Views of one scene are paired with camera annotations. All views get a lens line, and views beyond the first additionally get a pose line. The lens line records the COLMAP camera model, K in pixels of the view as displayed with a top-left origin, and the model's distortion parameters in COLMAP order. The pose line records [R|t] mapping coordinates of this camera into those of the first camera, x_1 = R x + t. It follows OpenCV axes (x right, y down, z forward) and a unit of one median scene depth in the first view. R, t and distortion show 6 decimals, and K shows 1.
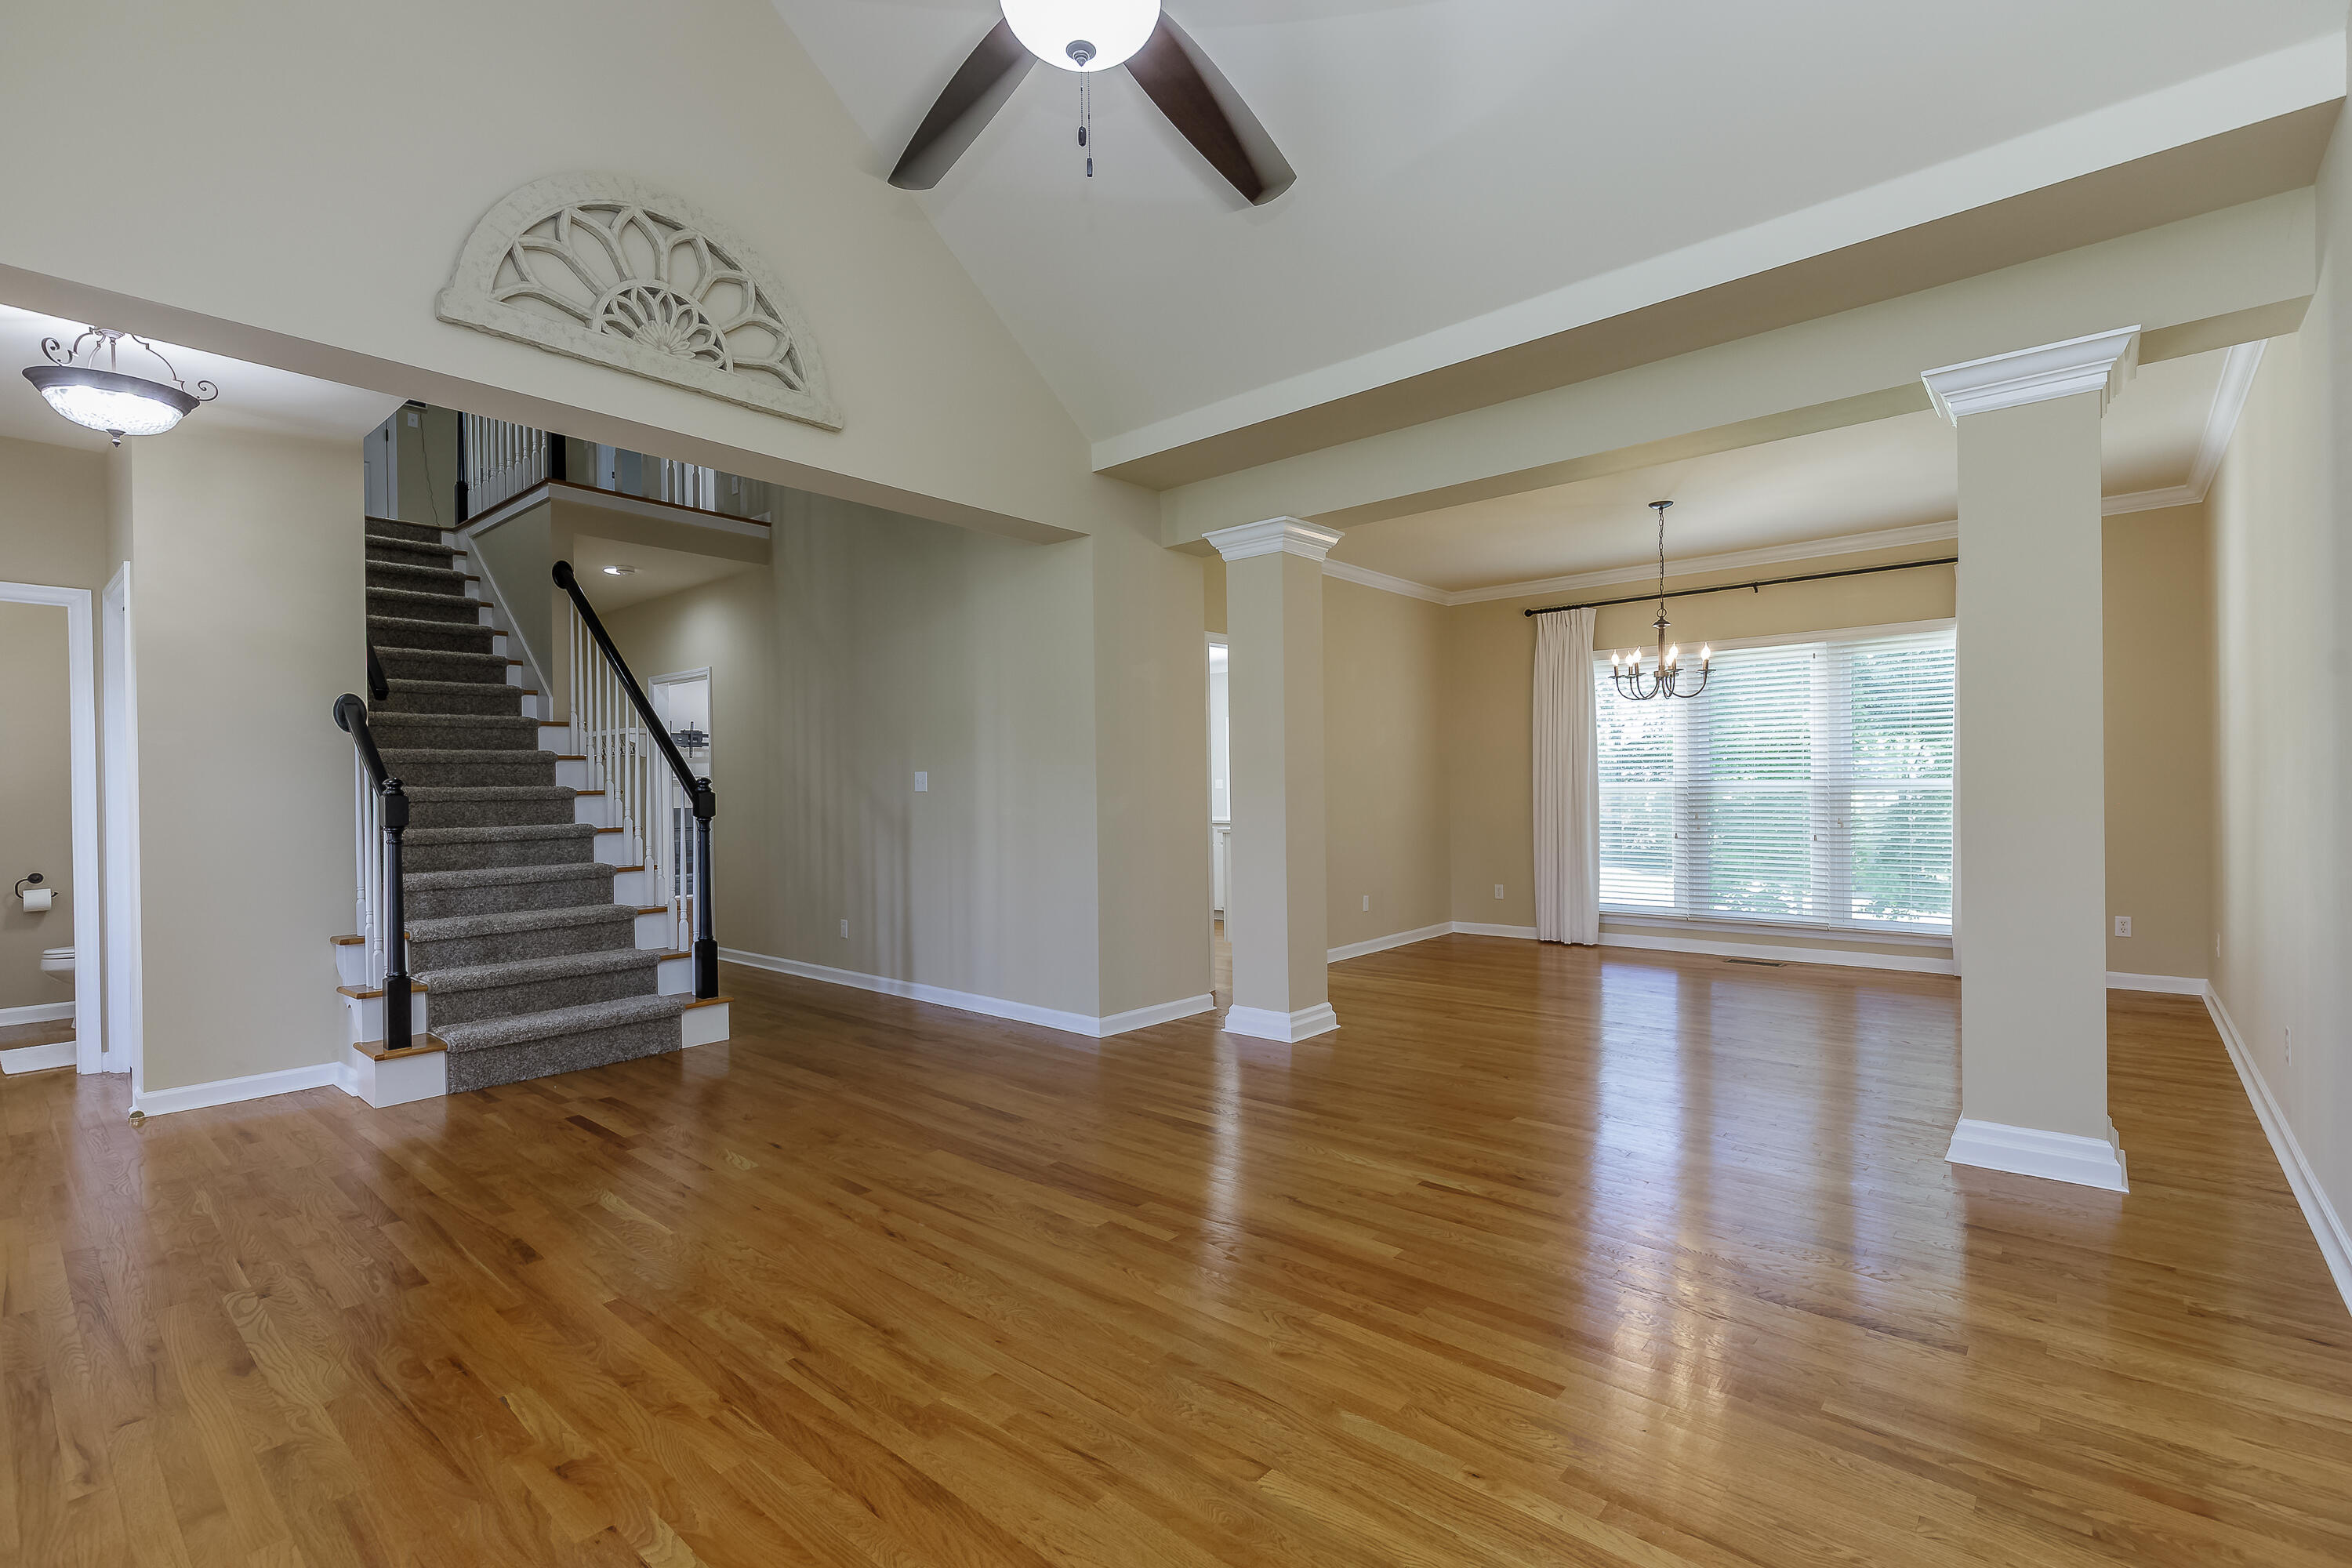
lens RADIAL K [[1056.6, 0, 1176.0], [0, 1056.6, 784.0], [0, 0, 1]] dist [0.006321, -0.000179]
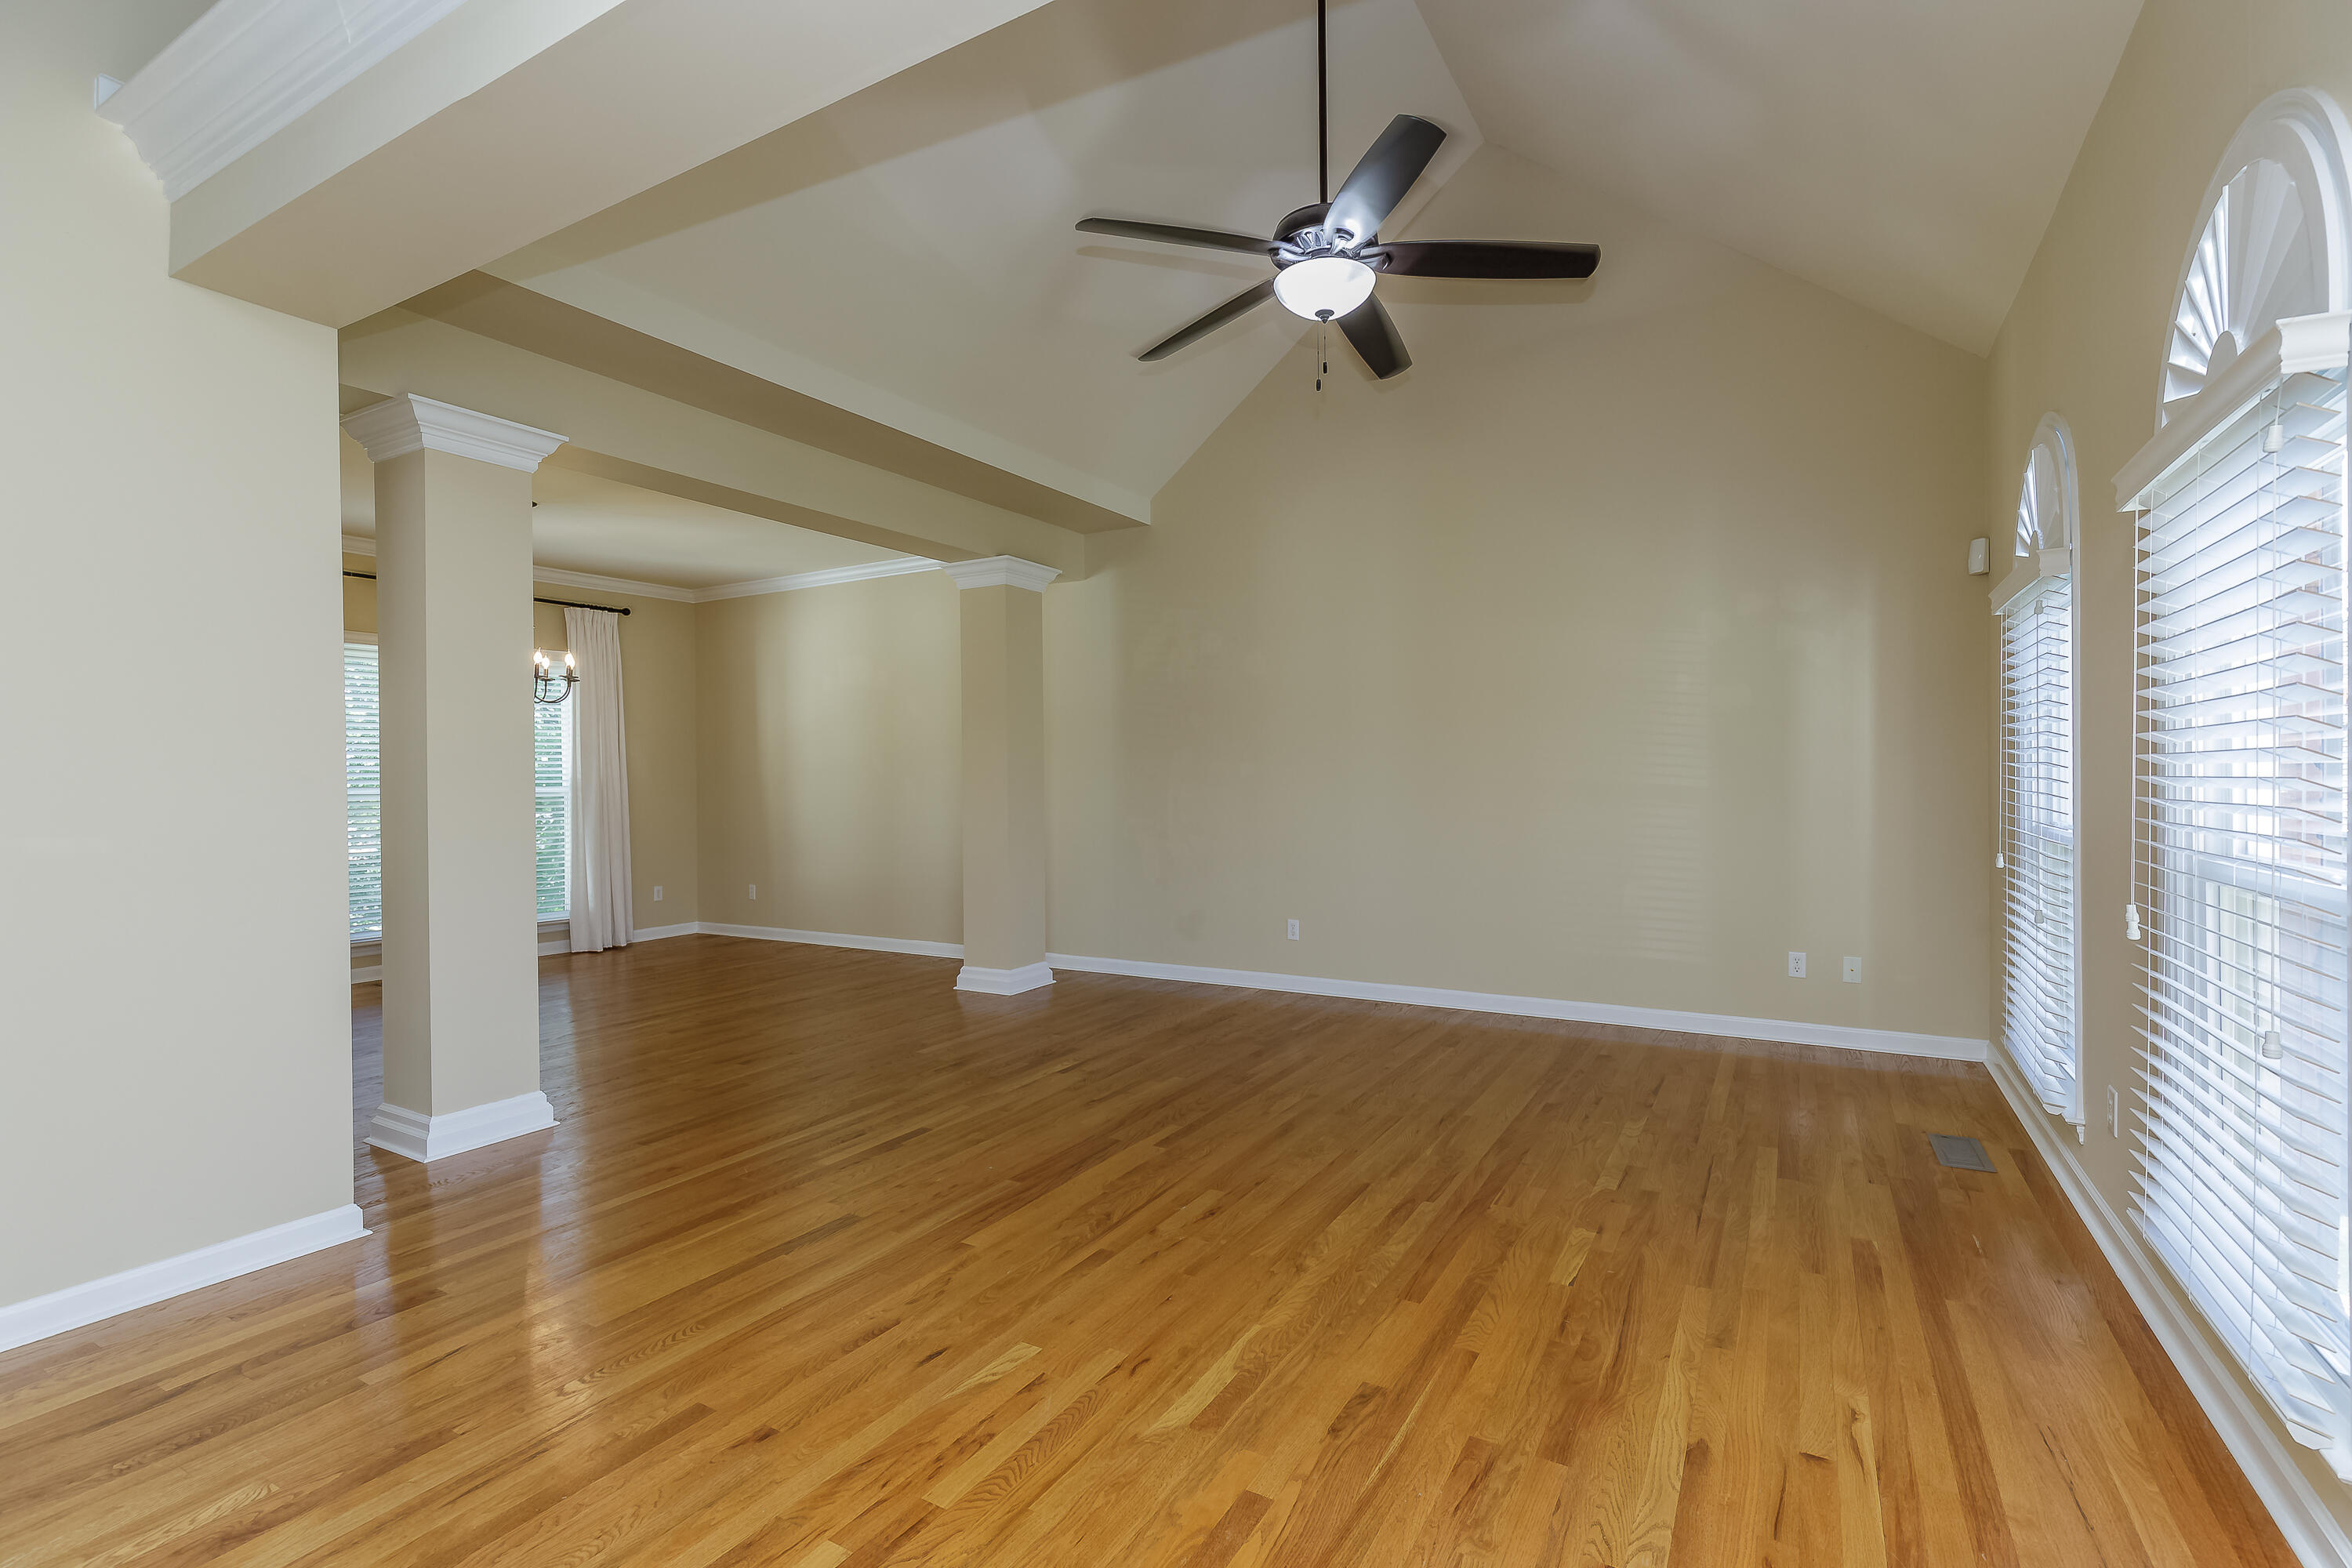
lens RADIAL K [[1064.1, 0, 1185.9], [0, 1064.1, 775.1], [0, 0, 1]] dist [0.006603, -0.000089]
pose [[-0.192396, 0.018418, 0.981144, -0.813718], [0.008022, 0.999820, -0.017196, 0.011278], [-0.981285, 0.004562, -0.192509, 0.773801]]
